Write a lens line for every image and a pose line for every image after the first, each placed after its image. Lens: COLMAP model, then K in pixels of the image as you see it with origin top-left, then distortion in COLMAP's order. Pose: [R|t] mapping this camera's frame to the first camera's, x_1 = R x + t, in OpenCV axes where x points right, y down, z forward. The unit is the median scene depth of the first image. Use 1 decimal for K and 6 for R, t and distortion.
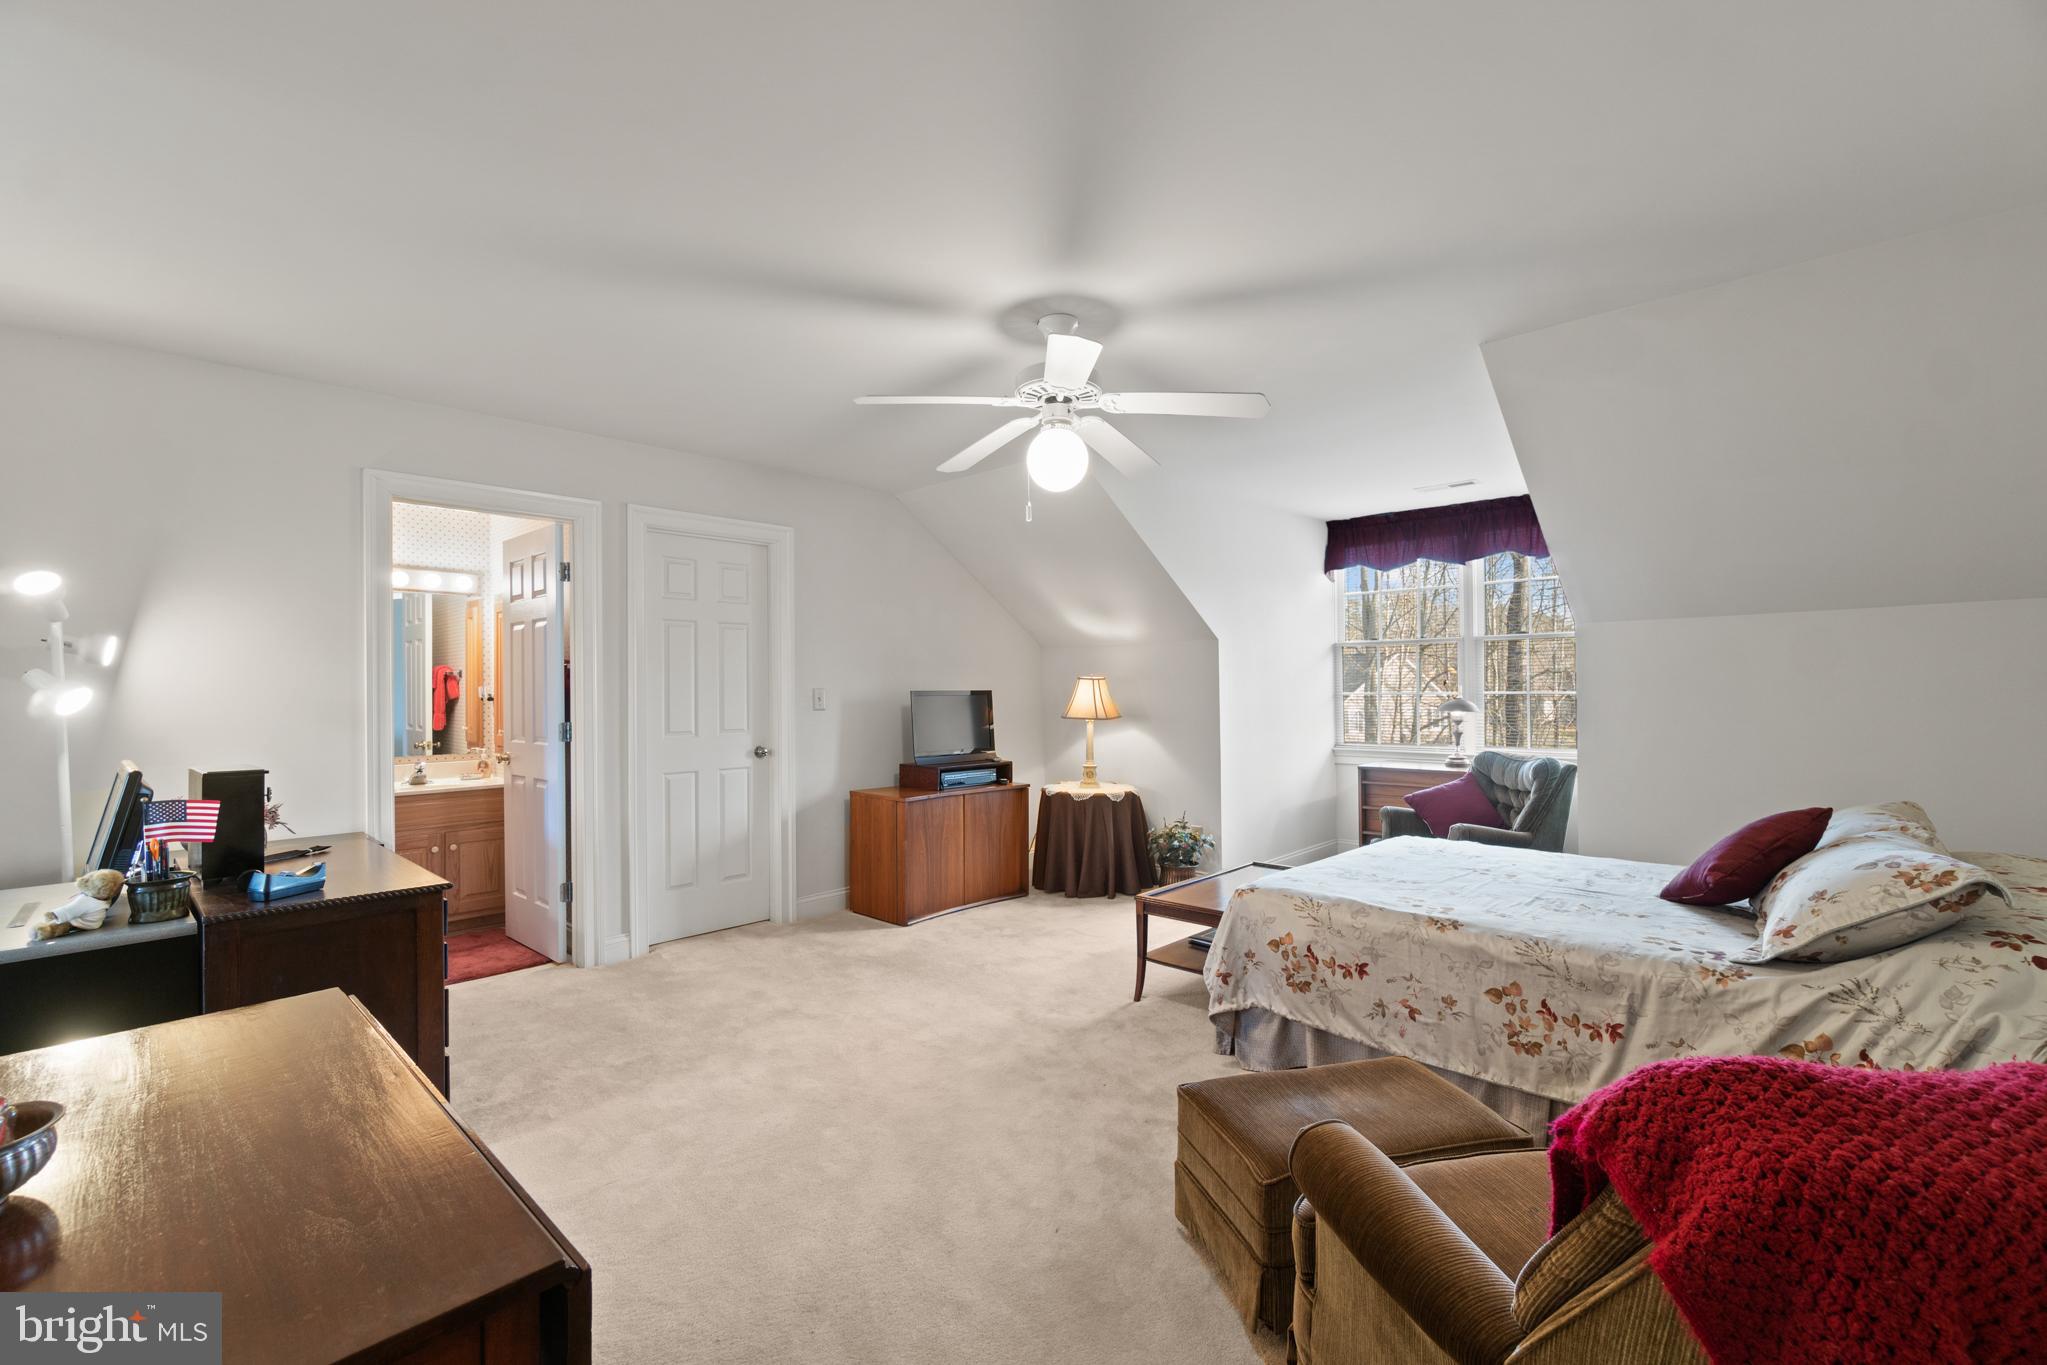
lens RADIAL K [[890.5, 0, 1015.4], [0, 890.5, 693.6], [0, 0, 1]] dist [-0.002082, 0.002341]
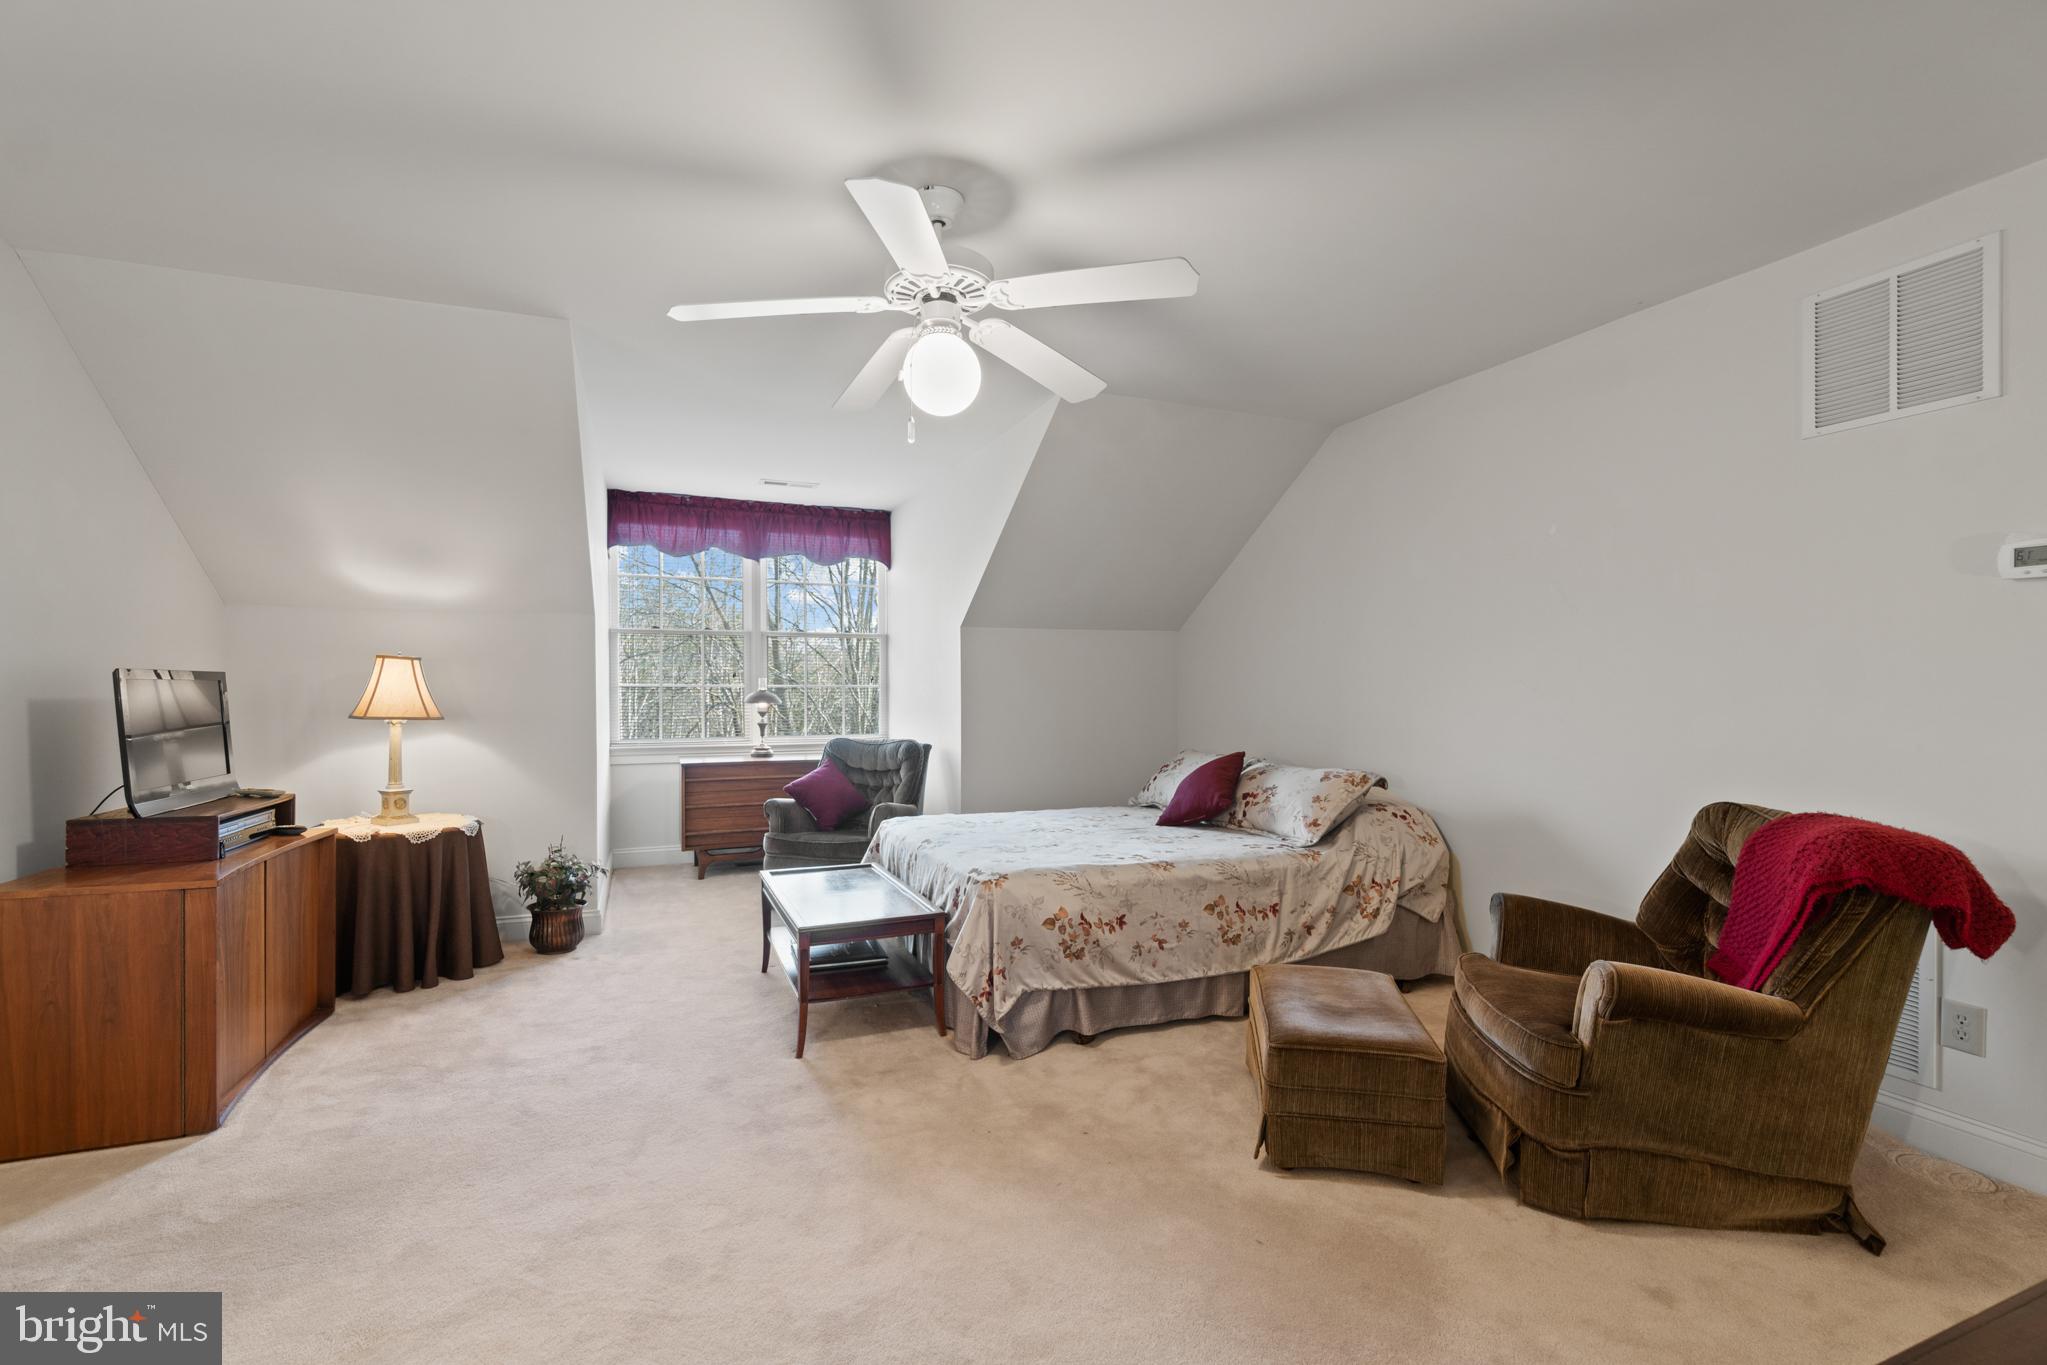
lens RADIAL K [[890.5, 0, 1015.4], [0, 890.5, 693.6], [0, 0, 1]] dist [-0.002082, 0.002341]
pose [[0.409612, 0.000286, 0.912260, -0.685898], [0.000824, 0.999999, -0.000683, 0.021515], [-0.912260, 0.001031, 0.409611, 0.649117]]
